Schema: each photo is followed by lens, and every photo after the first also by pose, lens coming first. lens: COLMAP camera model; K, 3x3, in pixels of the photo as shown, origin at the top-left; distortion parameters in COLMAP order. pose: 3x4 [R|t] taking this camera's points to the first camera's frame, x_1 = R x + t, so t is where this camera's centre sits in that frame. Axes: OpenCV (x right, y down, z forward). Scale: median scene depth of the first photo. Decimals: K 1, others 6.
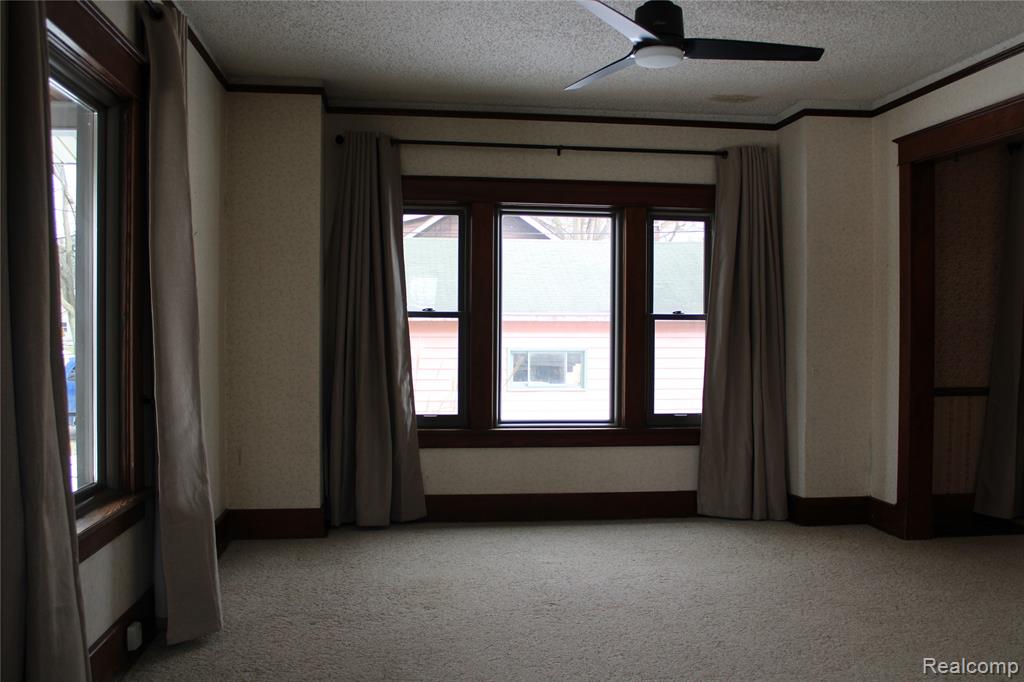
lens RADIAL K [[933.9, 0, 509.9], [0, 933.9, 344.2], [0, 0, 1]] dist [-0.089439, 0.000000]
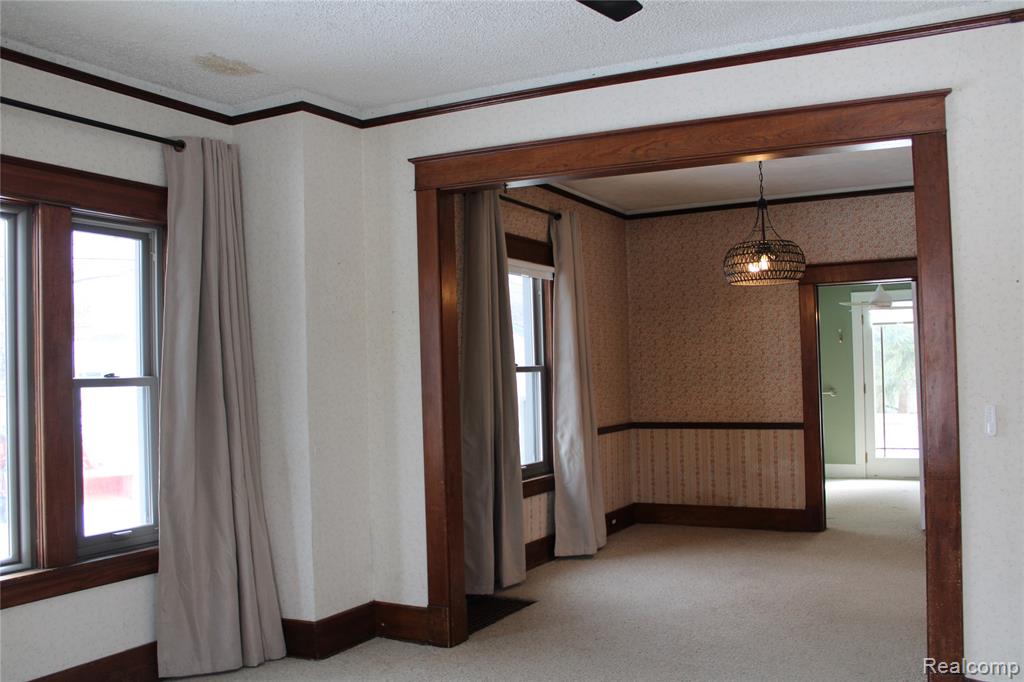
lens RADIAL K [[933.9, 0, 512.0], [0, 933.9, 348.5], [0, 0, 1]] dist [-0.089439, 0.000000]
pose [[0.581729, 0.001069, 0.813382, -0.185340], [0.039855, 0.998761, -0.029816, -0.023410], [-0.812406, 0.049762, 0.580965, 0.412734]]
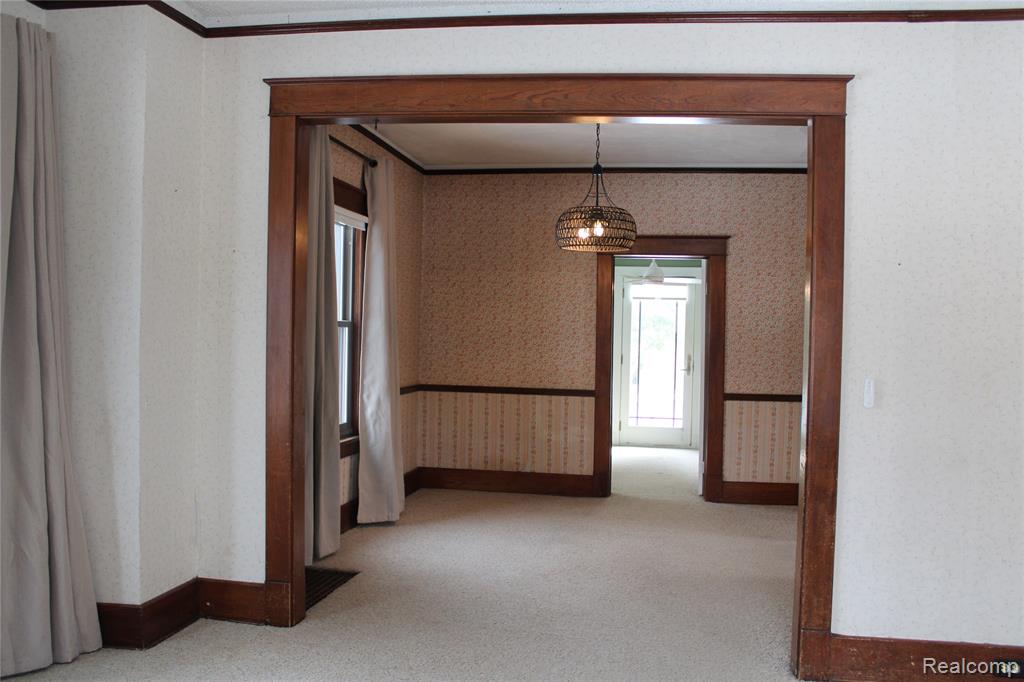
lens RADIAL K [[933.9, 0, 515.8], [0, 933.9, 347.8], [0, 0, 1]] dist [-0.089439, 0.000000]
pose [[0.288516, -0.012156, 0.957398, -0.201188], [-0.005775, 0.999879, 0.014436, -0.021066], [-0.957458, -0.009694, 0.288411, 0.548602]]
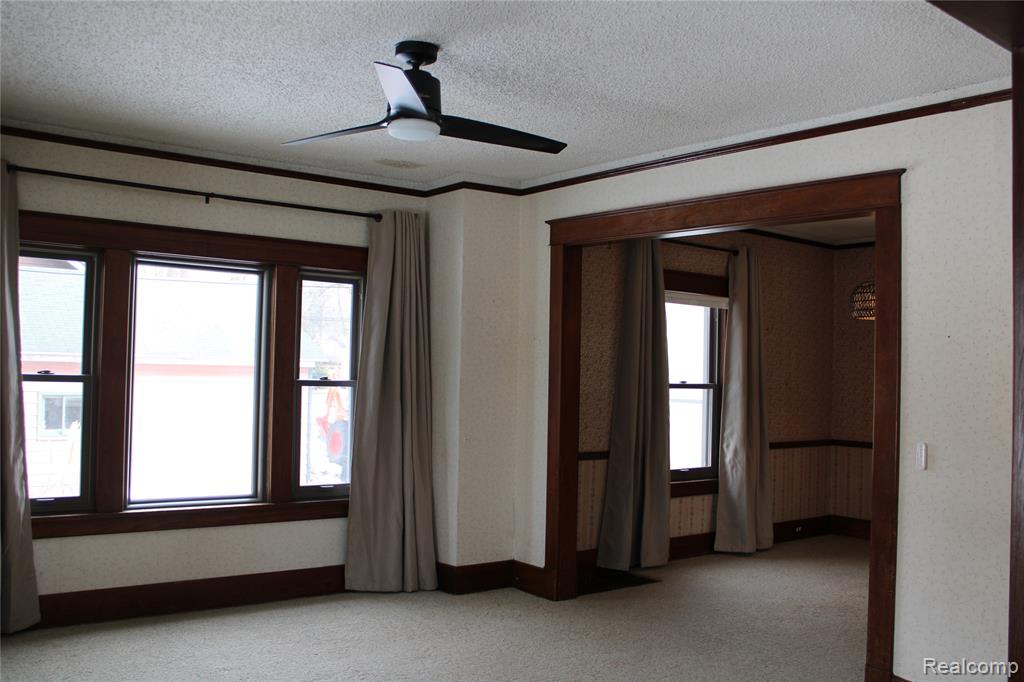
lens RADIAL K [[933.9, 0, 512.1], [0, 933.9, 347.7], [0, 0, 1]] dist [-0.089439, 0.000000]
pose [[0.864170, 0.027794, 0.502431, -0.138494], [-0.011271, 0.999292, -0.035894, -0.034605], [-0.503073, 0.025356, 0.863872, 0.084840]]
